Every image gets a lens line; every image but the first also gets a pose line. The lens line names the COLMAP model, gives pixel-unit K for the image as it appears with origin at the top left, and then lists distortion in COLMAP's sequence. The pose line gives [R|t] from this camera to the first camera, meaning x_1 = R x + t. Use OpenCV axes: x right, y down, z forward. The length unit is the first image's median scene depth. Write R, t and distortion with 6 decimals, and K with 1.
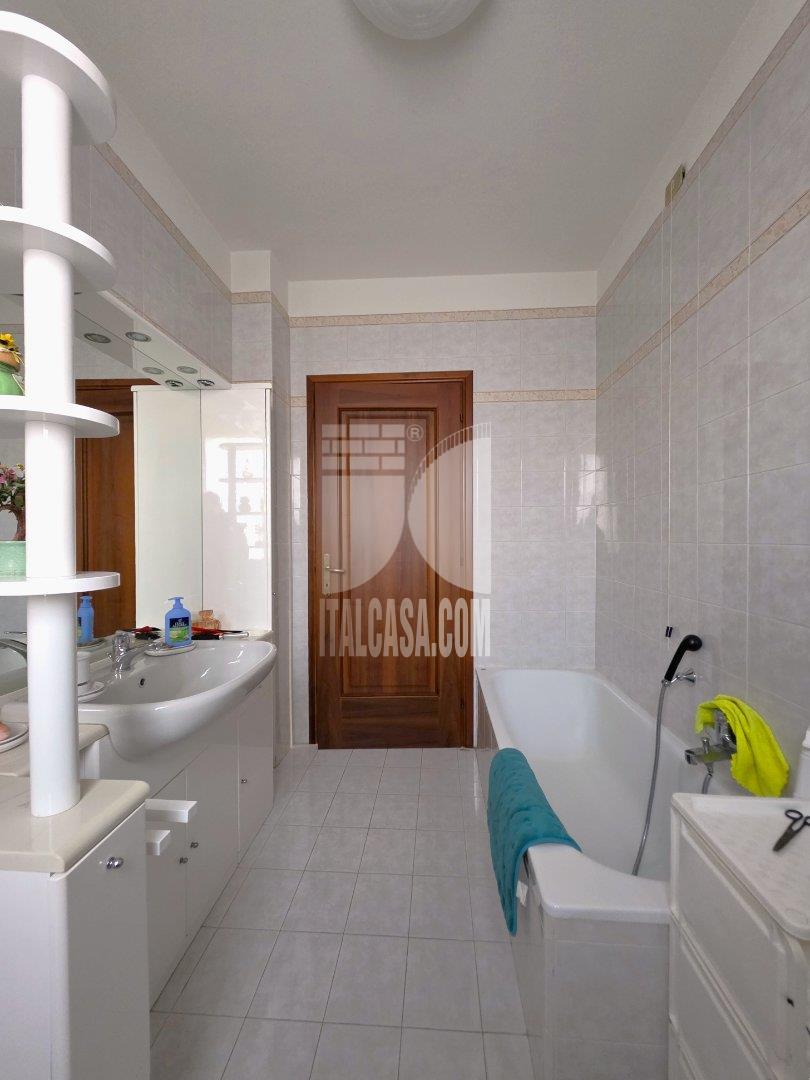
lens RADIAL K [[442.8, 0, 410.0], [0, 442.8, 541.0], [0, 0, 1]] dist [0.000018, -0.000040]
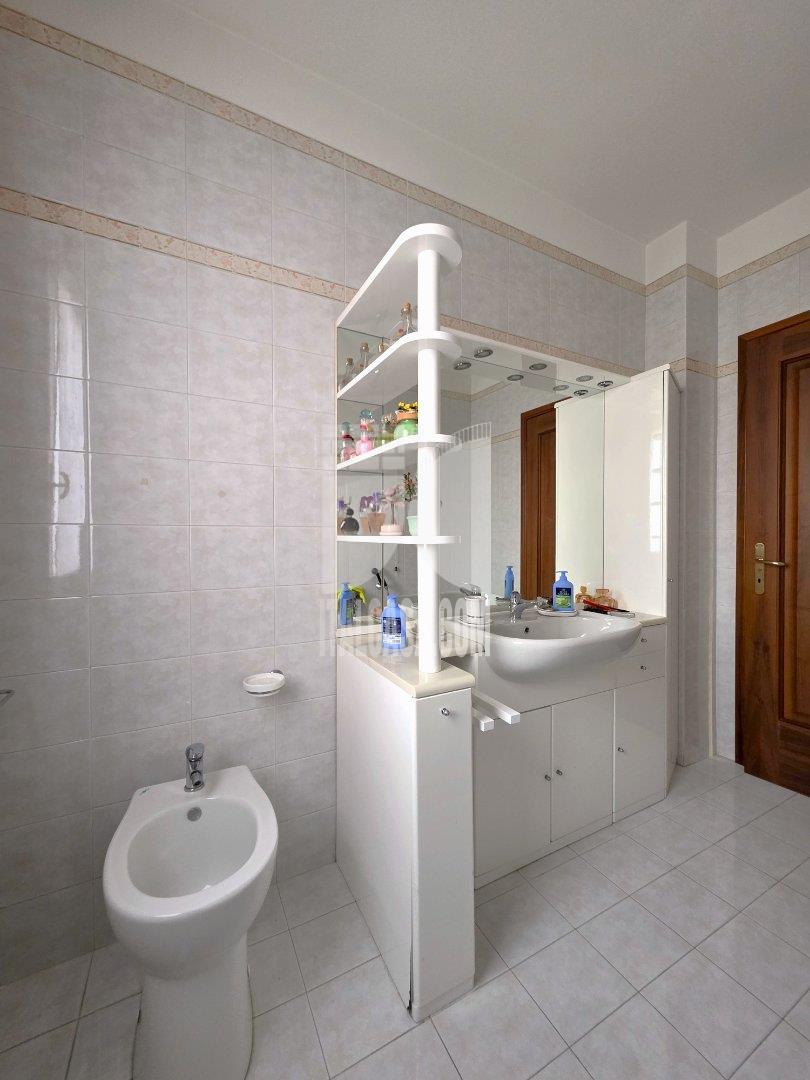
lens RADIAL K [[425.1, 0, 405.0], [0, 425.1, 540.0], [0, 0, 1]] dist [0.000602, 0.000068]
pose [[0.512241, 0.011225, -0.858769, 0.194768], [-0.007818, 0.999934, 0.008406, 0.027734], [0.858806, 0.002408, 0.512295, 0.024020]]
